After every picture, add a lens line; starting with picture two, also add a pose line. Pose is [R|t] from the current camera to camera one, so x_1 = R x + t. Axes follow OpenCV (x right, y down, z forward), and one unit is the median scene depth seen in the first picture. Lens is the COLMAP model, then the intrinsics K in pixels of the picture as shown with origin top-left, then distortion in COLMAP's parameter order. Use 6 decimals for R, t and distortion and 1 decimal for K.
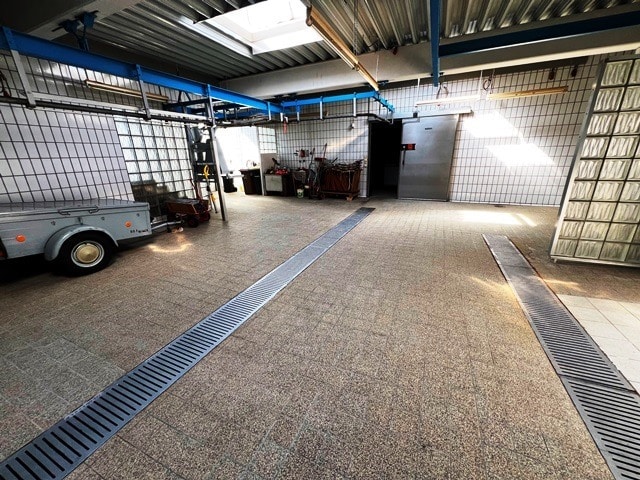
lens RADIAL K [[256.0, 0, 320.0], [0, 256.0, 238.5], [0, 0, 1]] dist [0.000563, 0.000445]
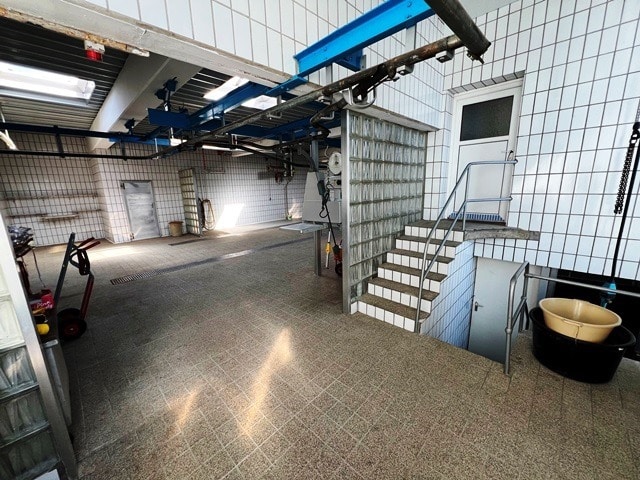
lens RADIAL K [[256.0, 0, 322.2], [0, 256.0, 240.6], [0, 0, 1]] dist [0.000563, 0.000445]
pose [[-0.940623, -0.020055, 0.338859, -0.440478], [0.154441, 0.863667, 0.479820, -0.364356], [-0.302284, 0.503664, -0.809288, 1.071769]]
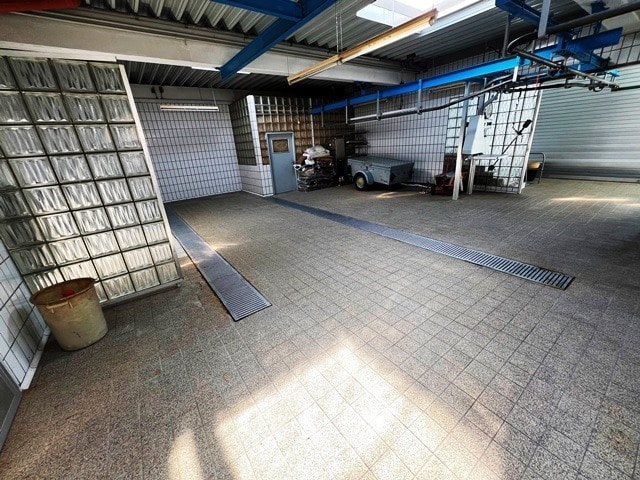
lens RADIAL K [[256.0, 0, 321.6], [0, 256.0, 239.2], [0, 0, 1]] dist [0.000563, 0.000445]
pose [[-0.487061, 0.359523, -0.795936, 0.515170], [-0.199101, 0.841636, 0.502003, -0.234126], [0.850371, 0.402978, -0.338347, 0.648686]]
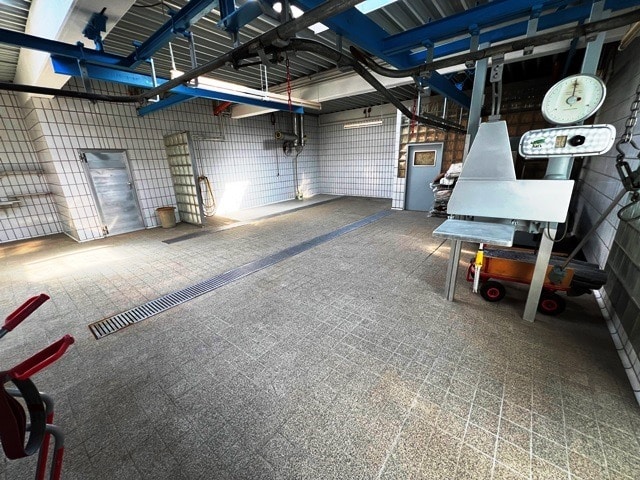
lens RADIAL K [[256.0, 0, 321.8], [0, 256.0, 240.2], [0, 0, 1]] dist [0.000563, 0.000445]
pose [[-0.967832, -0.019557, 0.250836, -0.174707], [0.131854, 0.809676, 0.571874, -0.320800], [-0.214280, 0.586552, -0.781051, 0.927085]]
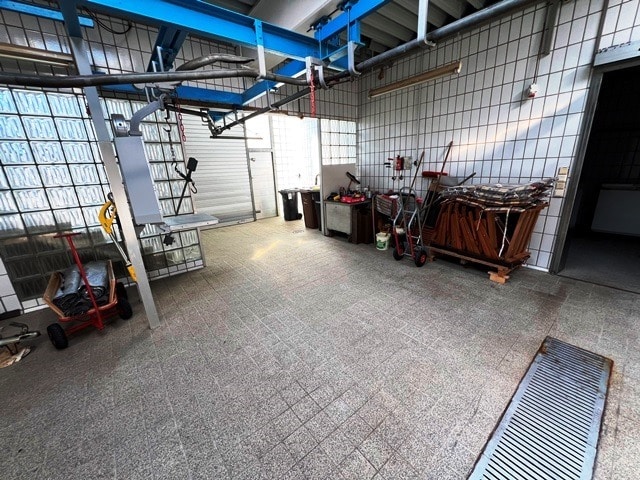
lens RADIAL K [[256.0, 0, 320.7], [0, 256.0, 239.3], [0, 0, 1]] dist [0.000563, 0.000445]
pose [[0.893591, 0.111200, -0.434891, 0.034203], [-0.120385, 0.992706, 0.006471, -0.171256], [0.432439, 0.046571, 0.900460, 0.491428]]
